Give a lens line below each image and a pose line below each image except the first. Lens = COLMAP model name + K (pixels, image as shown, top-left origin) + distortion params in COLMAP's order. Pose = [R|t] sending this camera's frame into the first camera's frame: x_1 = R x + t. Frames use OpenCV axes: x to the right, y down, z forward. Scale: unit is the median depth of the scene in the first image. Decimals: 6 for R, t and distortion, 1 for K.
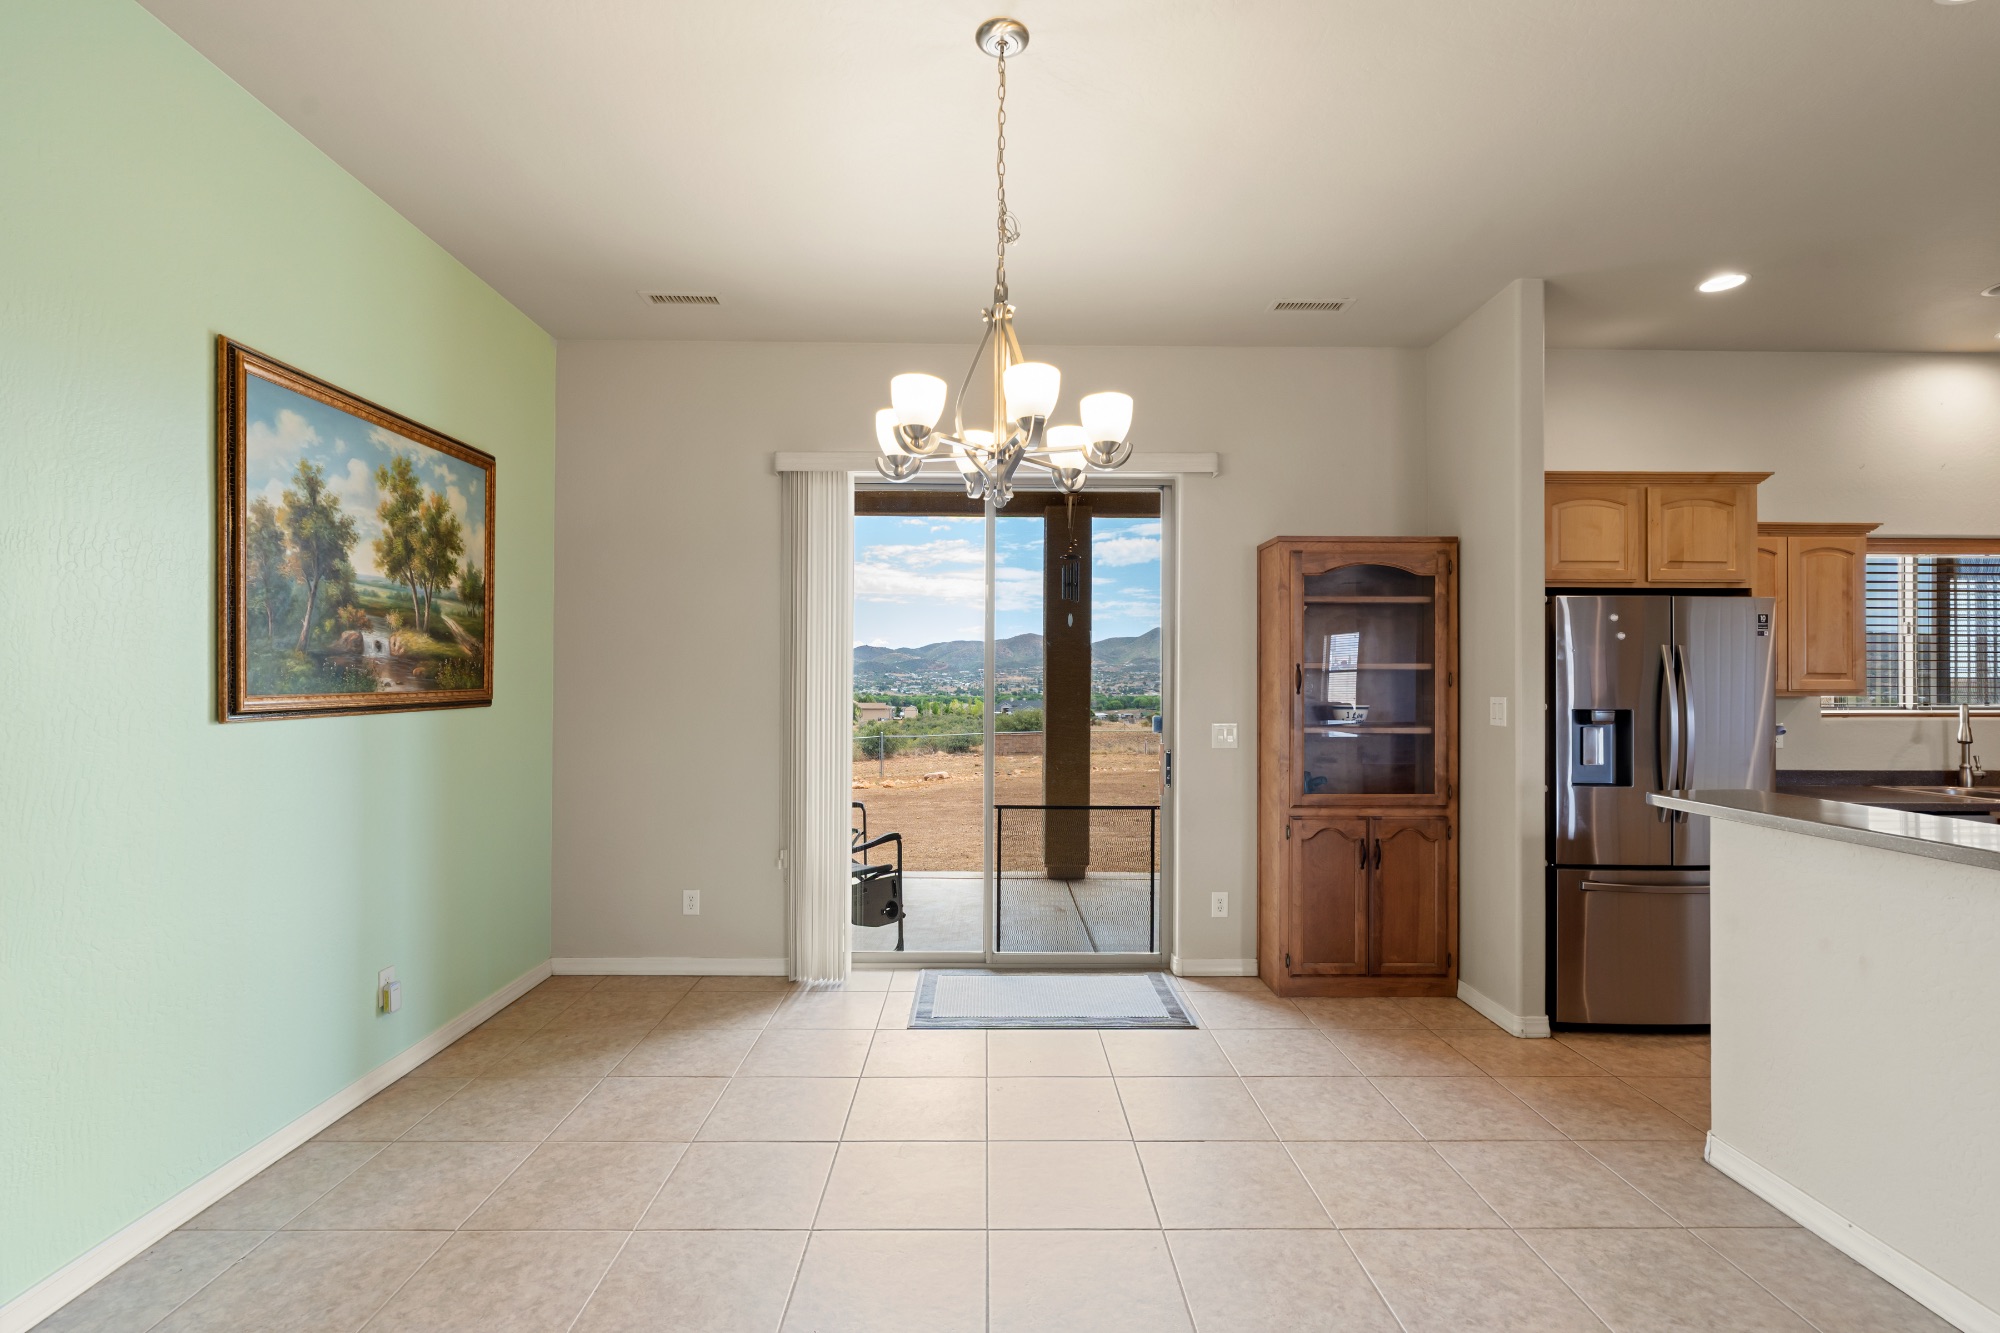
lens RADIAL K [[905.8, 0, 996.6], [0, 905.8, 678.6], [0, 0, 1]] dist [-0.005196, 0.003111]
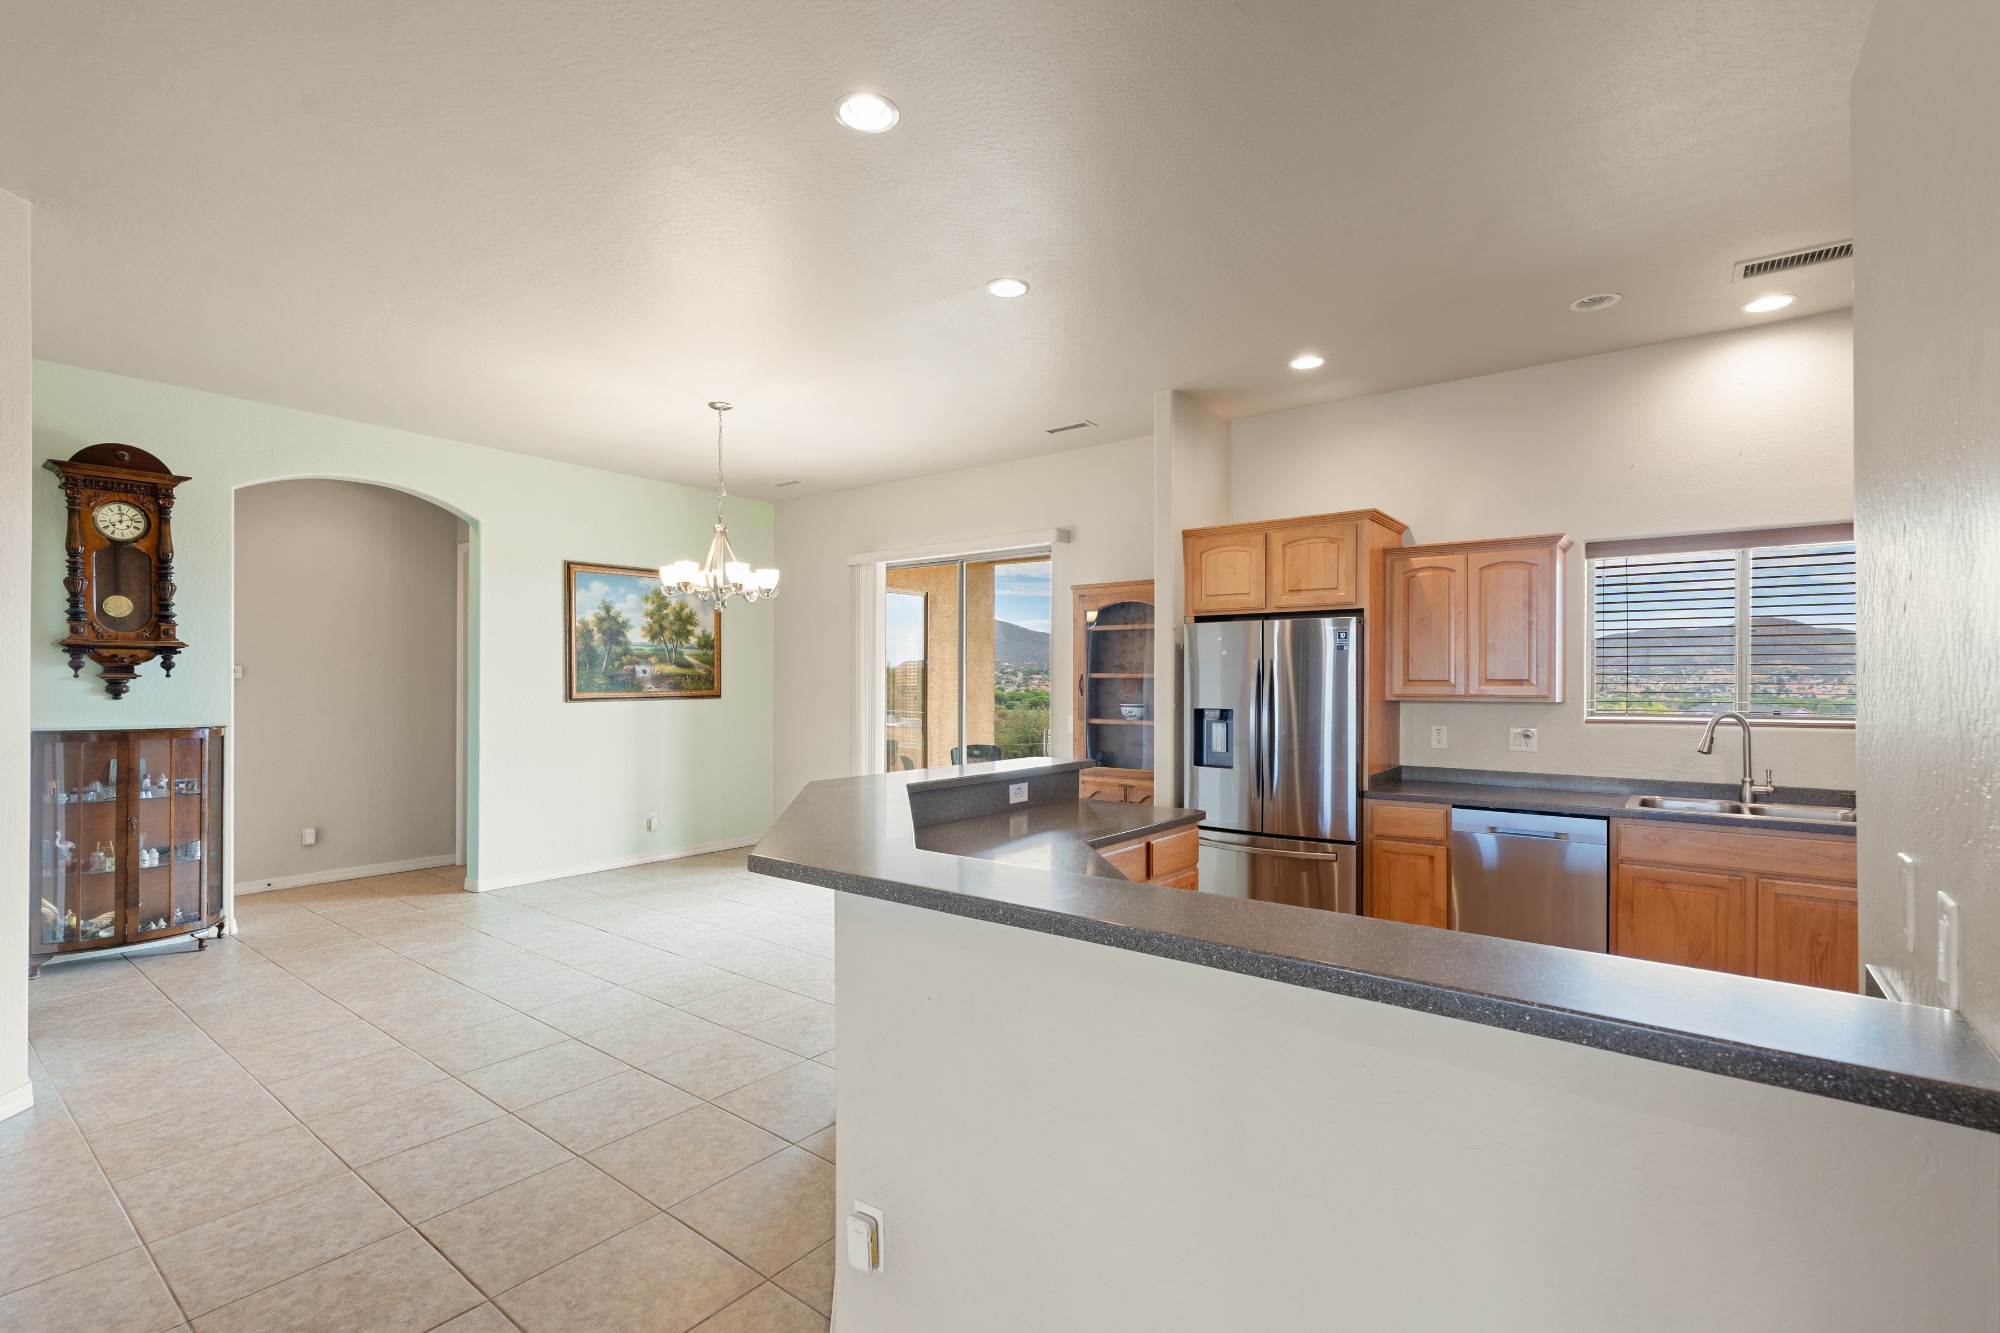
lens RADIAL K [[905.8, 0, 994.0], [0, 905.8, 683.6], [0, 0, 1]] dist [-0.005196, 0.003111]
pose [[0.785229, -0.000321, -0.619205, 1.294684], [0.004148, 0.999980, 0.004742, -0.010775], [0.619191, -0.006291, 0.785215, -0.241430]]
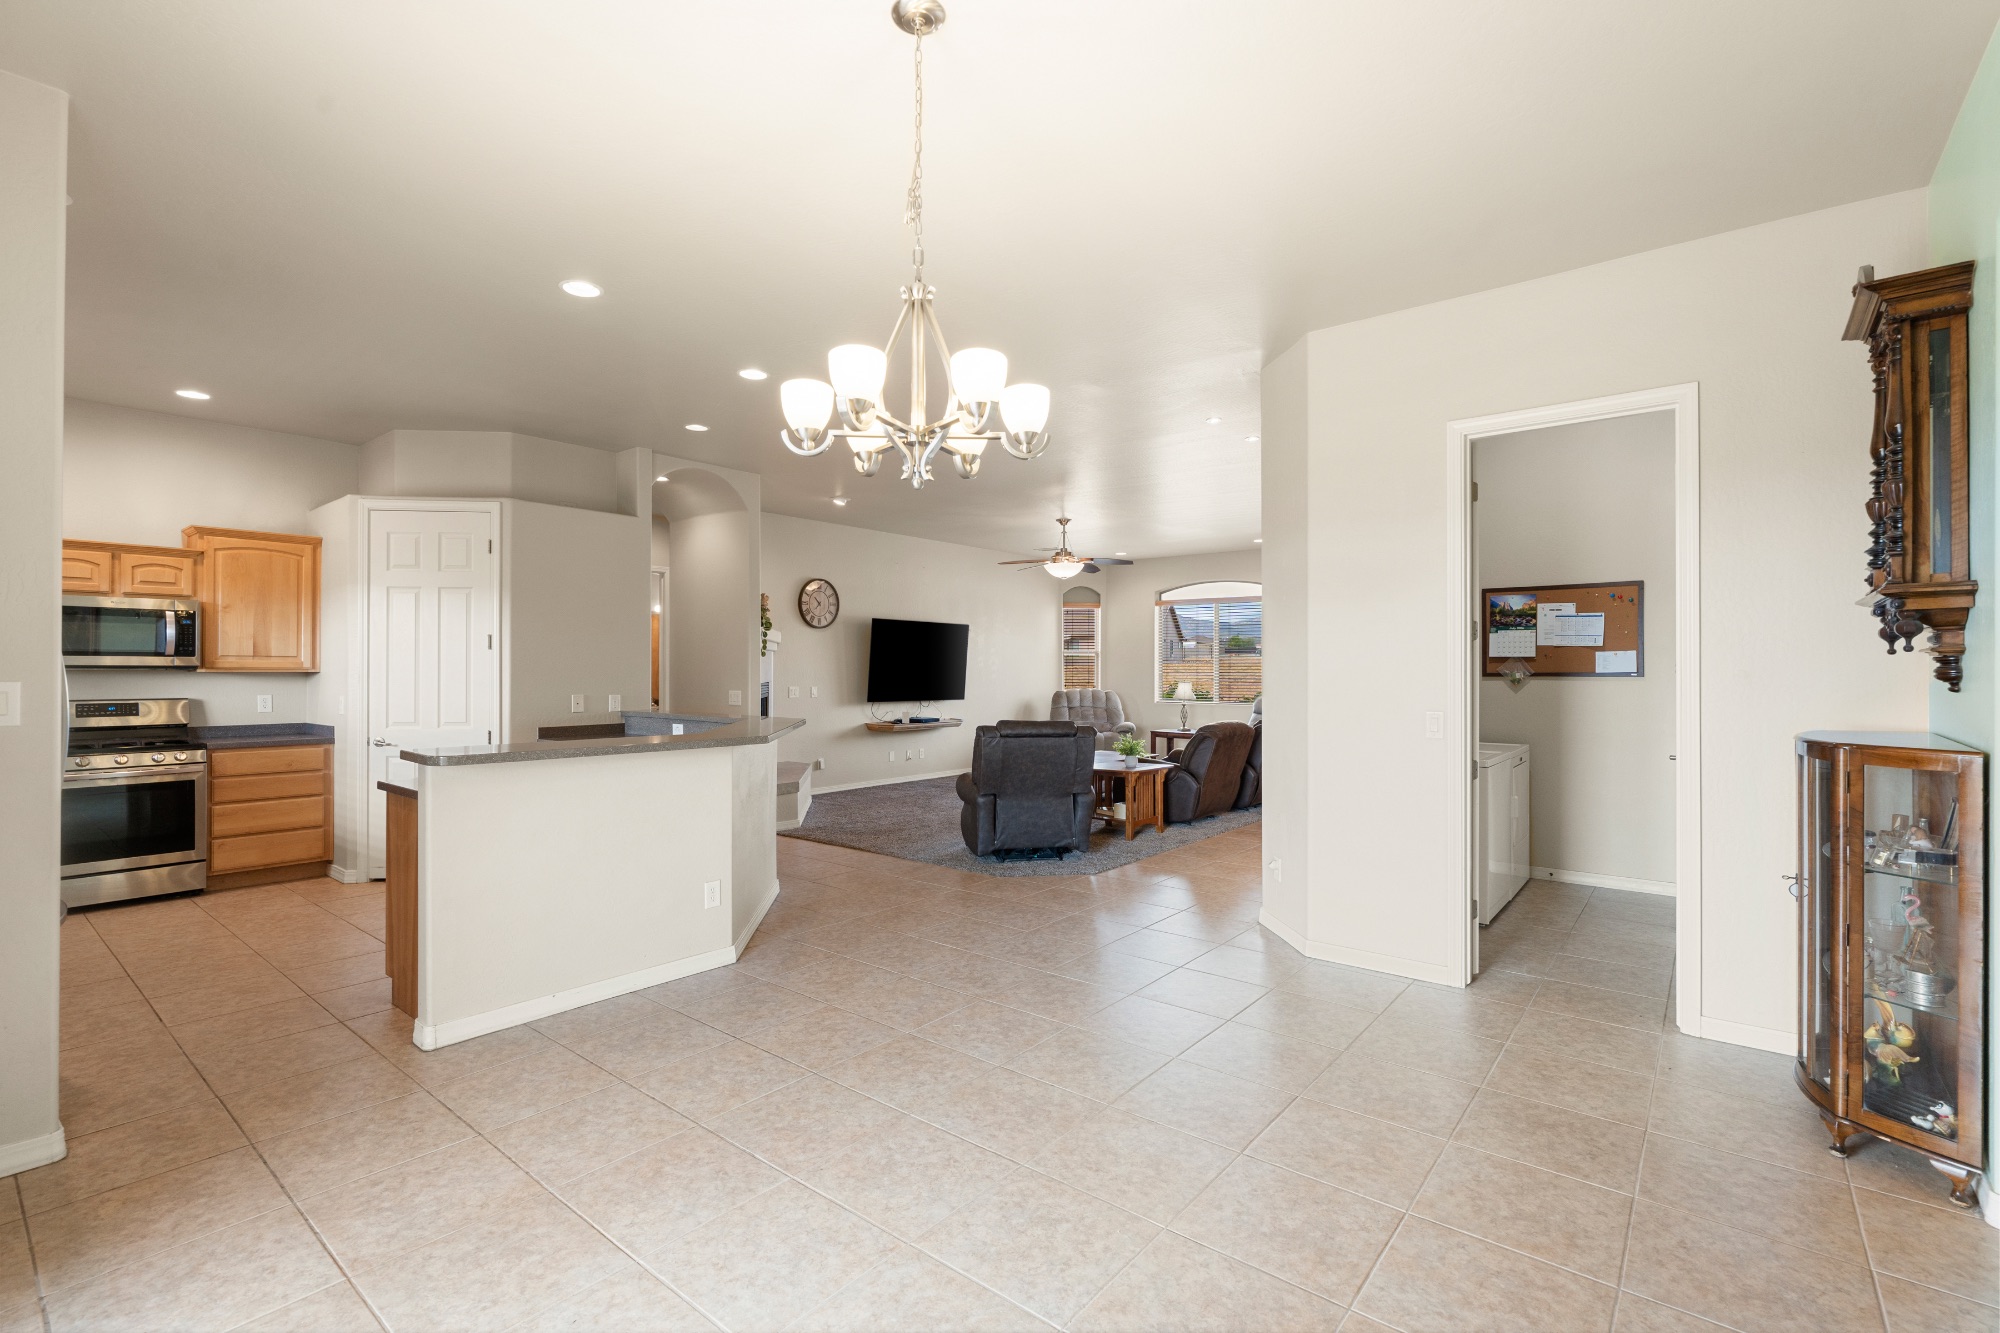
lens RADIAL K [[905.8, 0, 999.0], [0, 905.8, 666.6], [0, 0, 1]] dist [-0.005196, 0.003111]
pose [[-0.770776, -0.004272, 0.637092, -0.461100], [-0.010193, 0.999932, -0.005627, 0.005392], [-0.637025, -0.010831, -0.770767, 1.125544]]
